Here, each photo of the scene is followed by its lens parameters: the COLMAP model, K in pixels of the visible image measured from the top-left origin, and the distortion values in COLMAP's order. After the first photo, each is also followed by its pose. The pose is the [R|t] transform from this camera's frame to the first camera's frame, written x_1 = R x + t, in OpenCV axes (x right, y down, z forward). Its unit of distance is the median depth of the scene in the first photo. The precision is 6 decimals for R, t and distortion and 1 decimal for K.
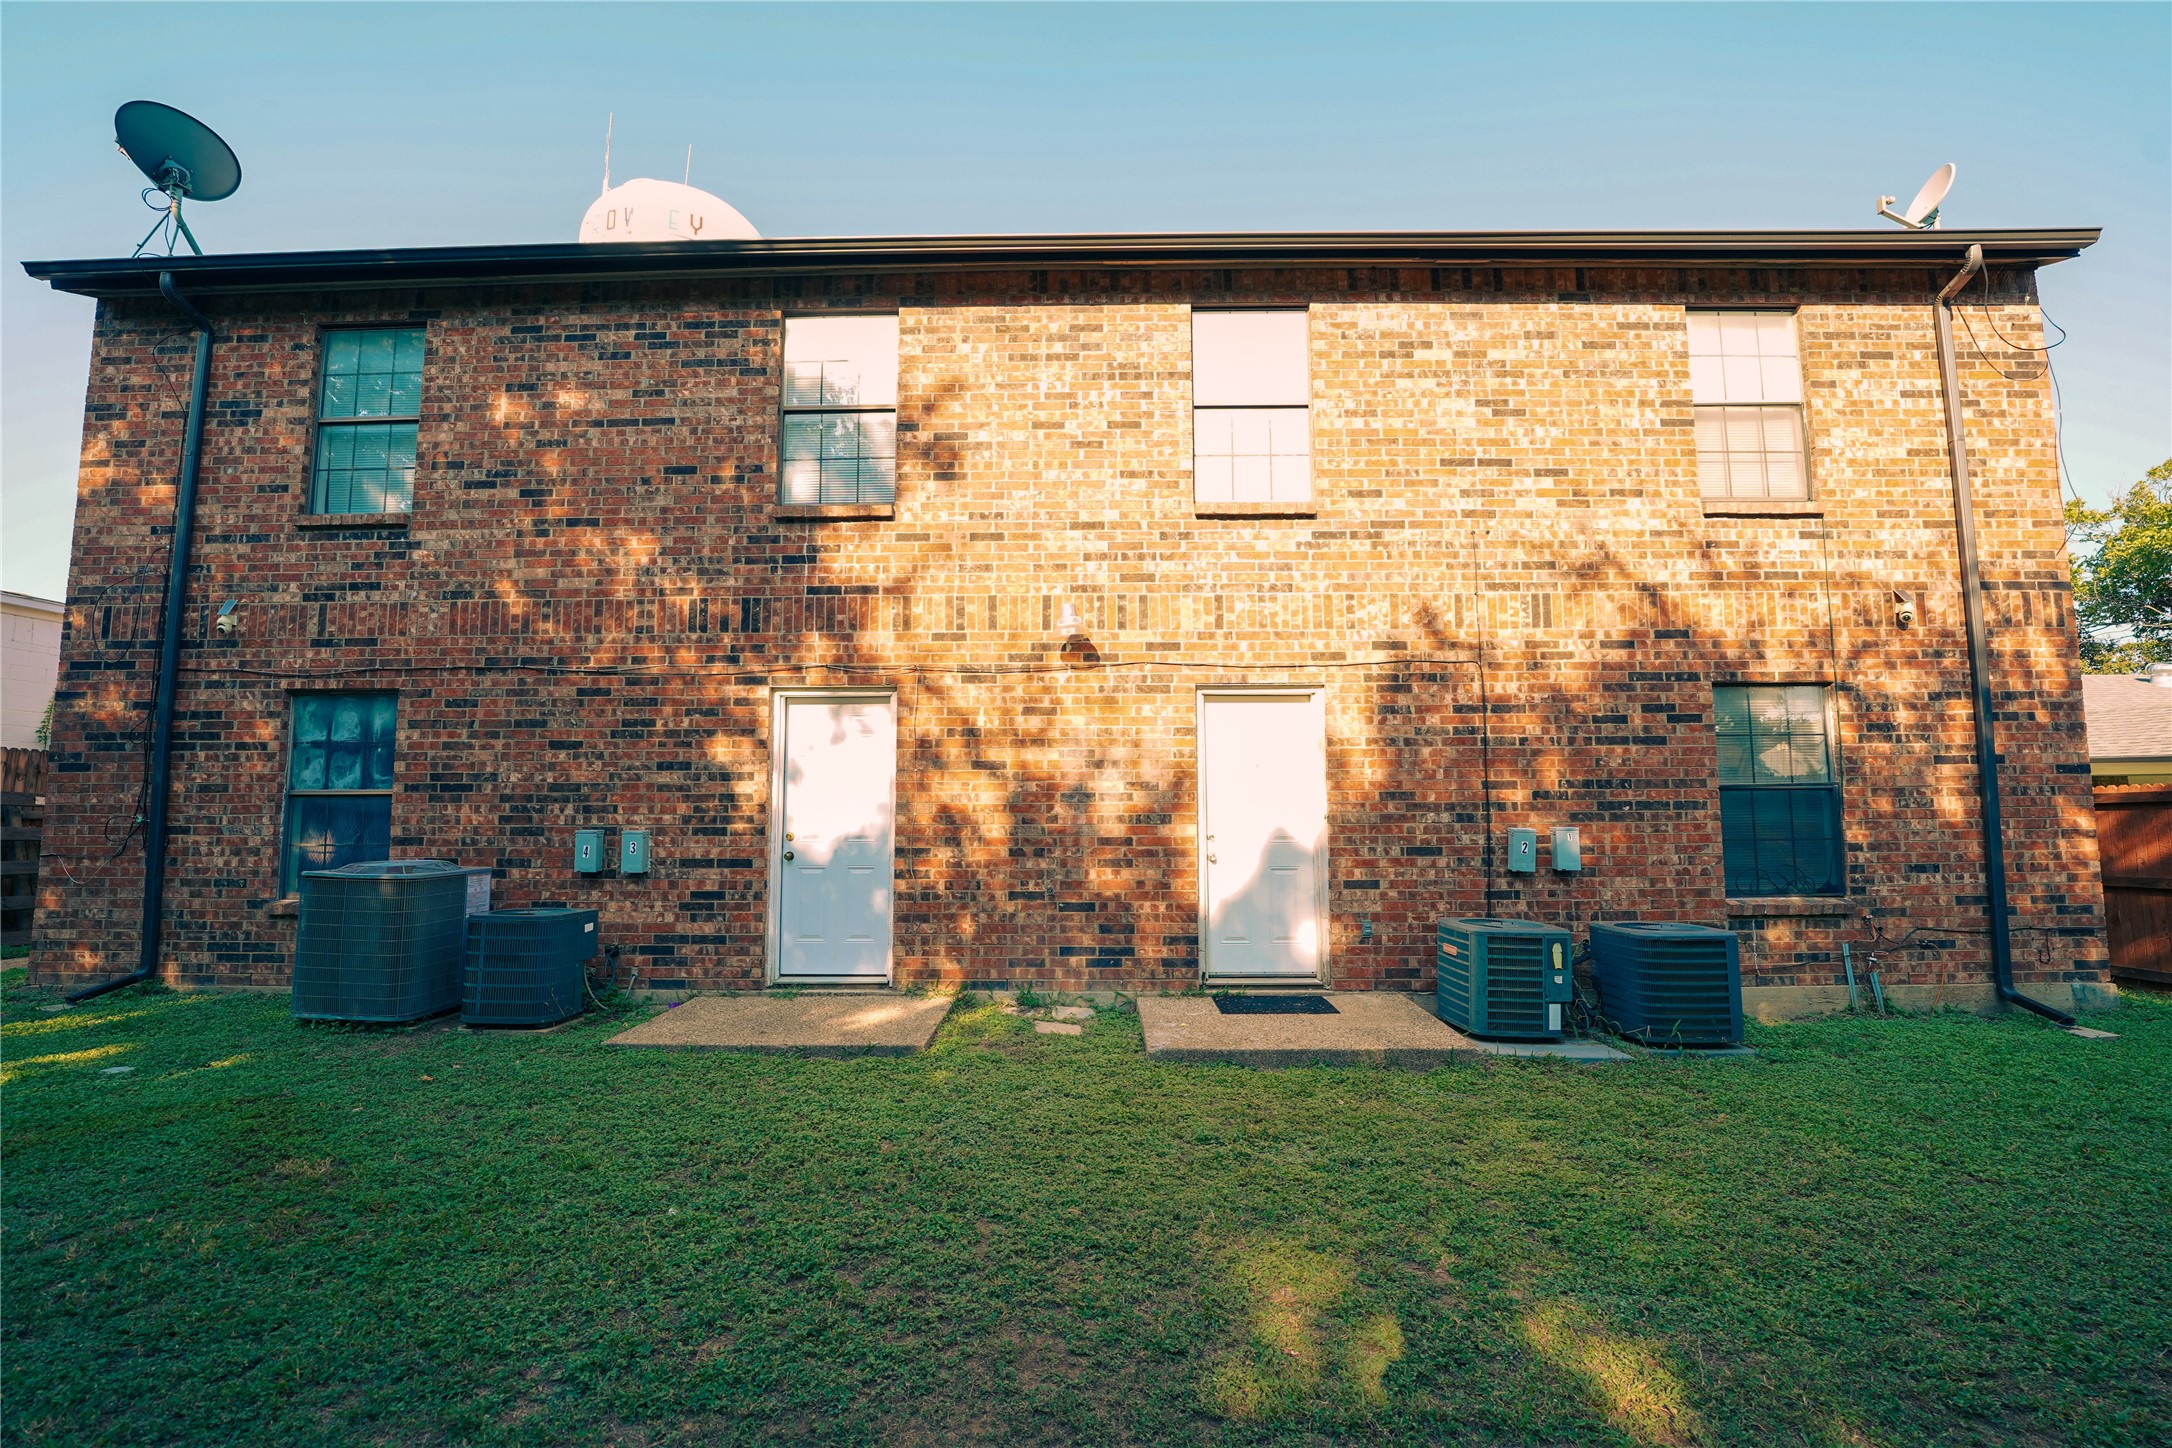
lens RADIAL K [[881.7, 0, 1076.7], [0, 881.7, 730.8], [0, 0, 1]] dist [-0.026818, 0.002722]
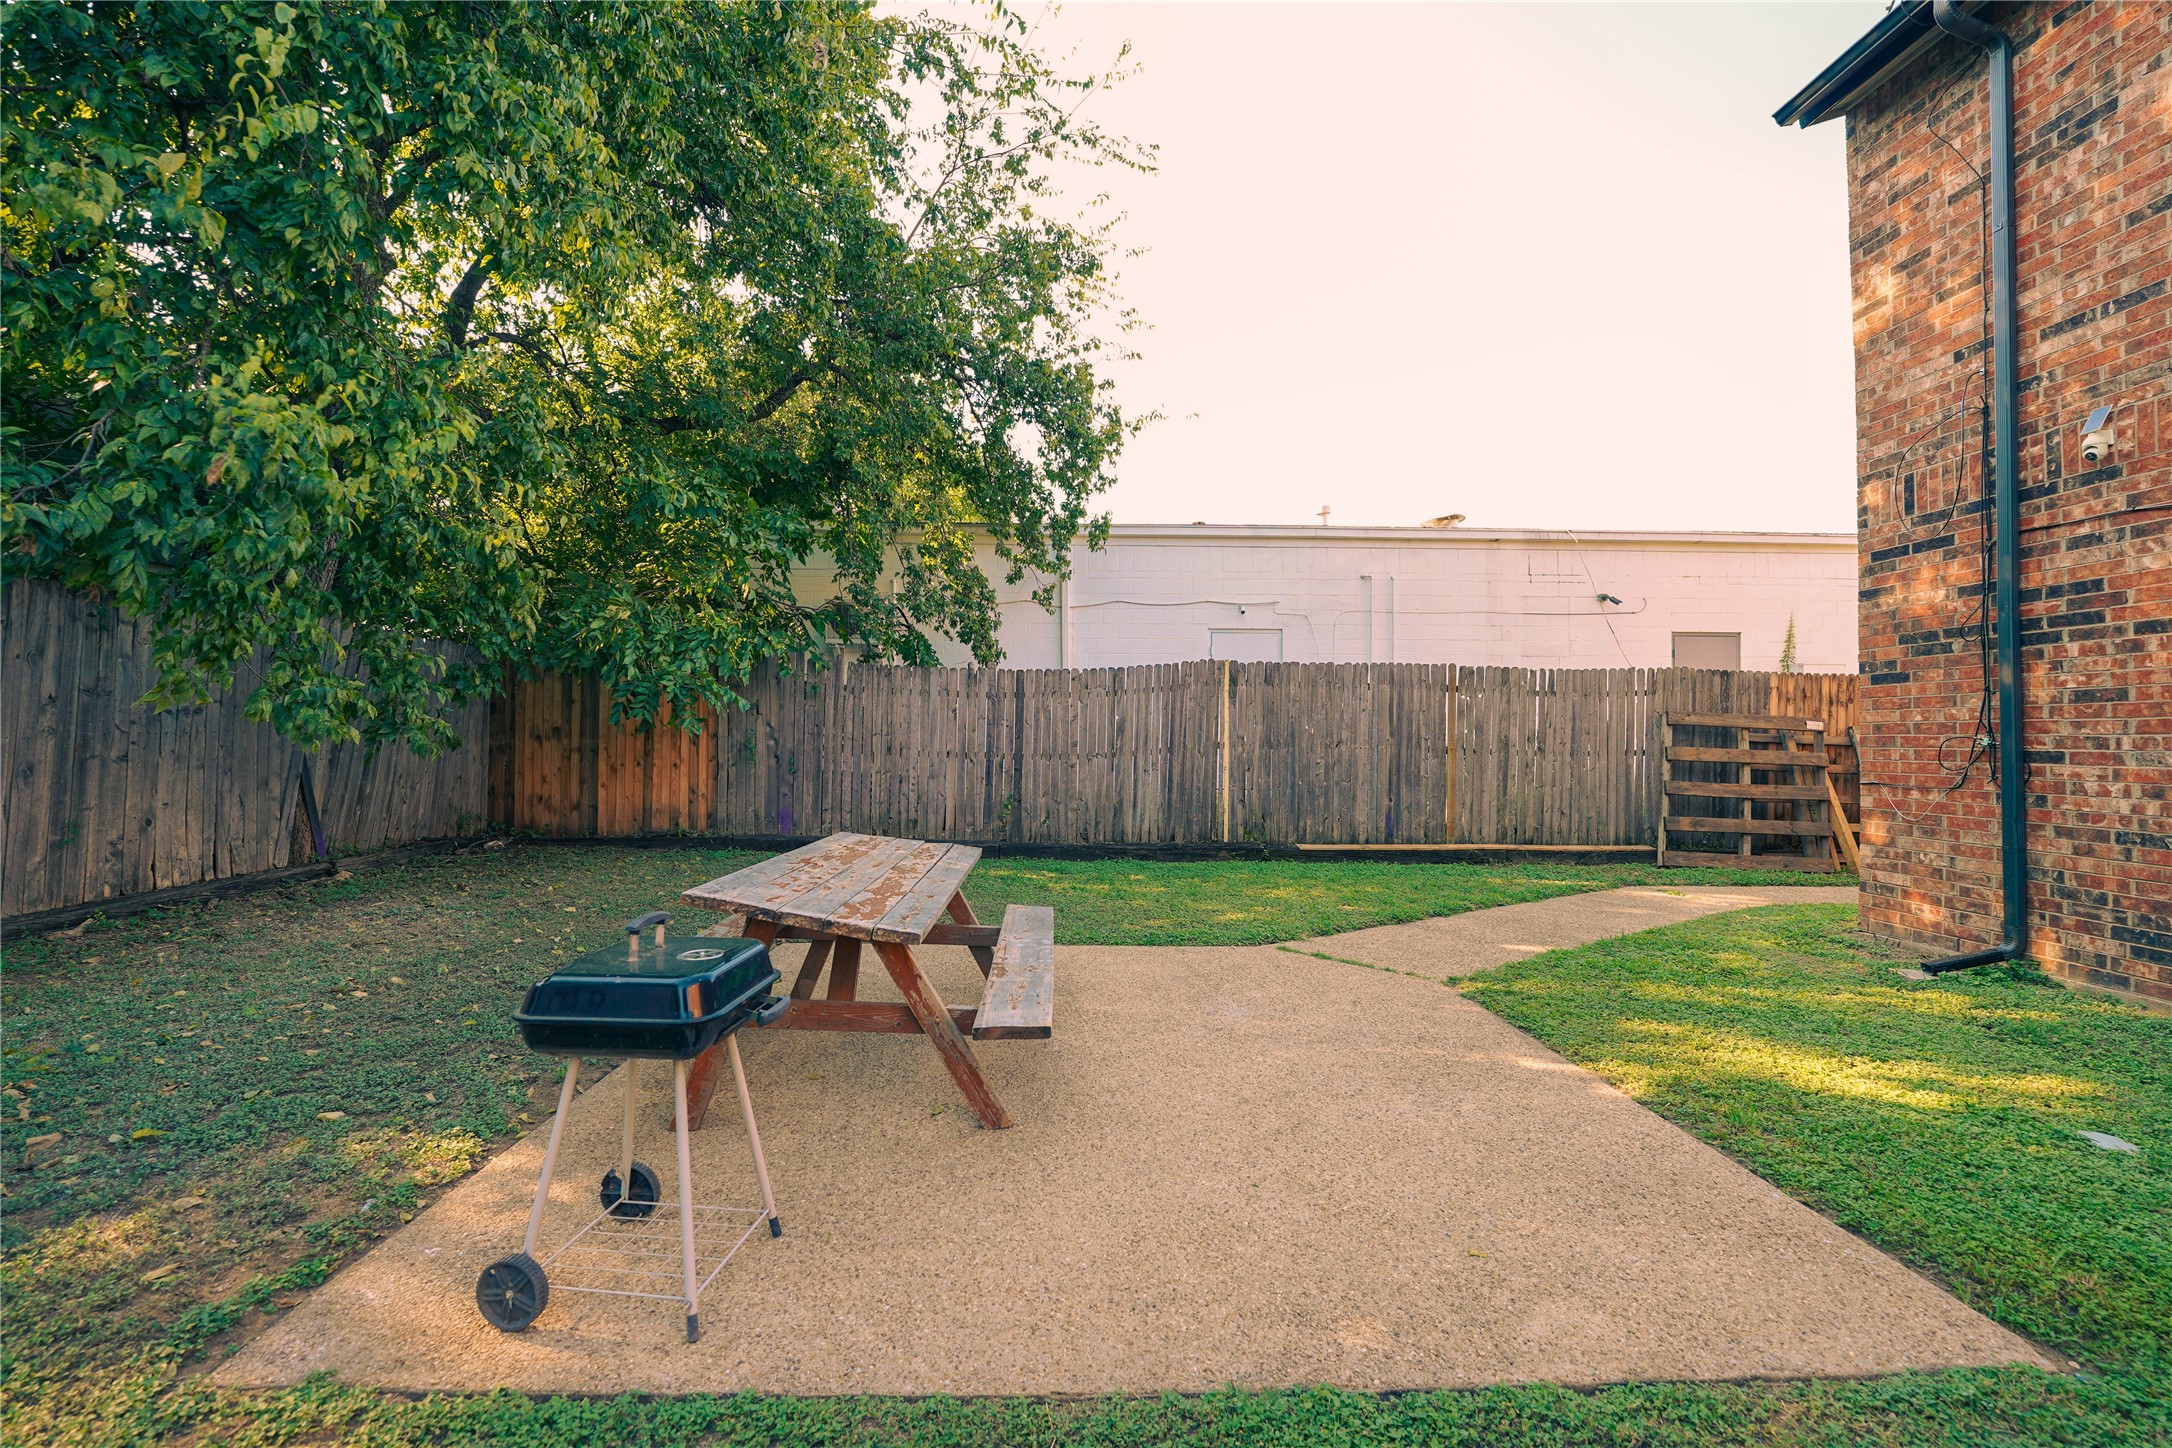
lens RADIAL K [[881.7, 0, 1076.4], [0, 881.7, 720.8], [0, 0, 1]] dist [-0.026818, 0.002722]
pose [[0.042751, -0.014729, -0.998977, -0.377905], [0.080551, 0.996687, -0.011248, 0.030056], [0.995833, -0.079988, 0.043796, 0.179514]]
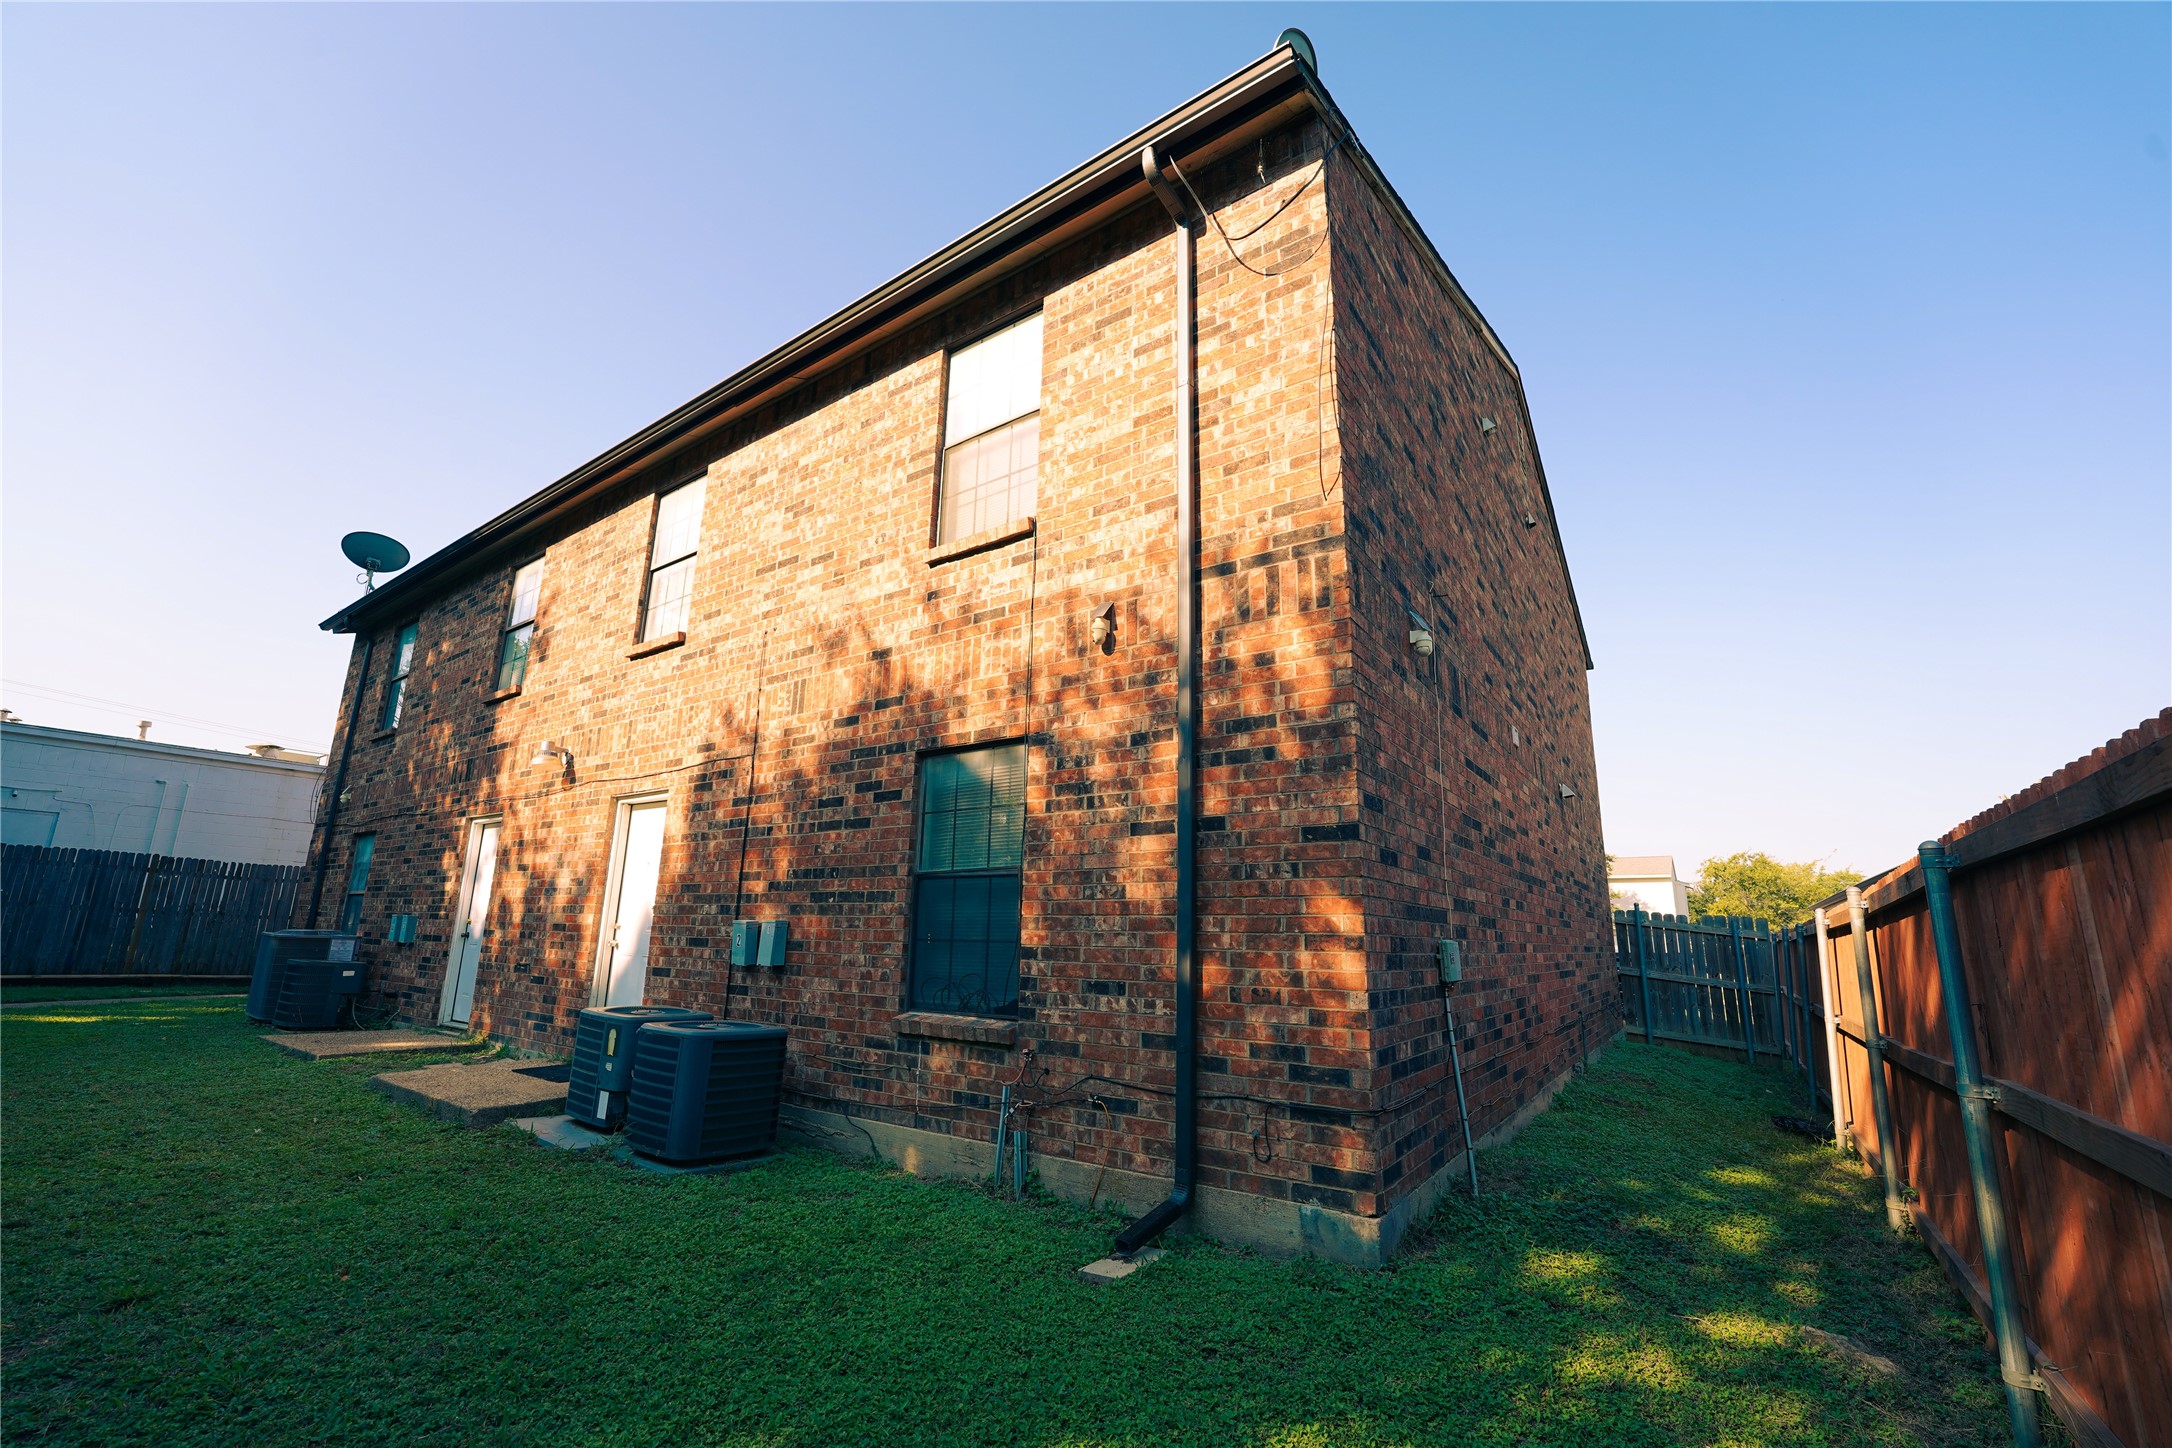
lens RADIAL K [[881.7, 0, 1084.5], [0, 881.7, 727.8], [0, 0, 1]] dist [-0.026818, 0.002722]
pose [[0.824426, -0.112982, -0.554578, 1.347726], [0.027896, 0.986793, -0.159566, 0.064344], [0.565282, 0.116080, 0.816690, 0.378838]]
